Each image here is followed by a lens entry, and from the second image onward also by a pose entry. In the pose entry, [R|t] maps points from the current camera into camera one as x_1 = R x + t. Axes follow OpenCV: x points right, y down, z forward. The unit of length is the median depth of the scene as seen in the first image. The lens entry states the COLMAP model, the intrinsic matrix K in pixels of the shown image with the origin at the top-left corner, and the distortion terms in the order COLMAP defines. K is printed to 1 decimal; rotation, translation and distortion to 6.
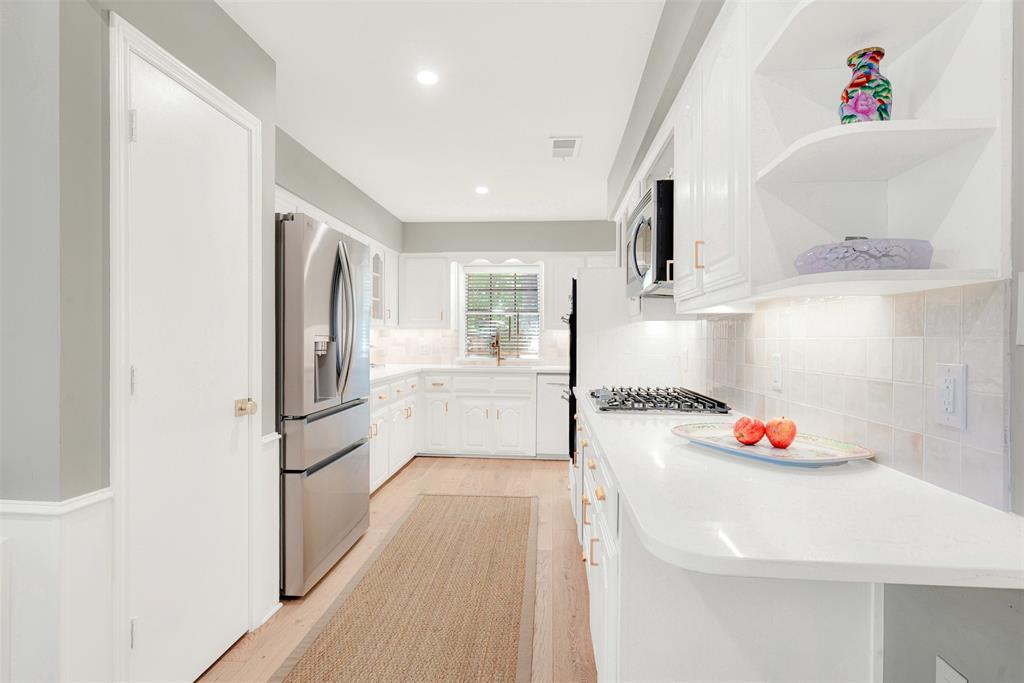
lens RADIAL K [[530.3, 0, 507.3], [0, 530.3, 341.7], [0, 0, 1]] dist [-0.002426, -0.000348]
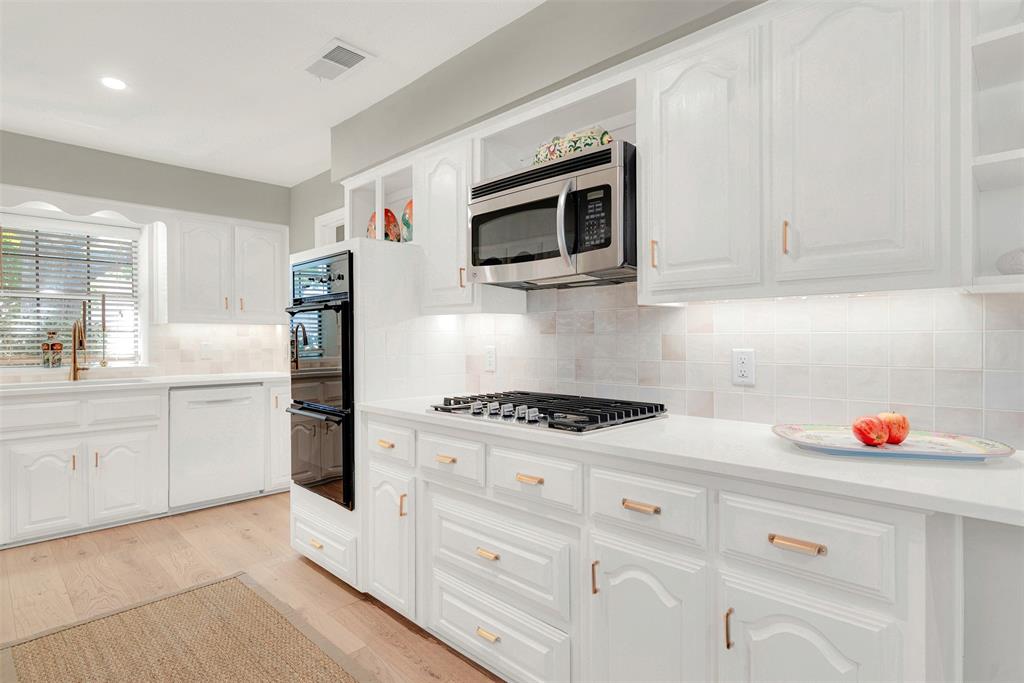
lens RADIAL K [[530.3, 0, 511.4], [0, 530.3, 338.1], [0, 0, 1]] dist [-0.002426, -0.000348]
pose [[0.641633, -0.010602, 0.766938, -0.209943], [0.010401, 0.999933, 0.005121, -0.002403], [-0.766941, 0.004692, 0.641700, 0.278300]]
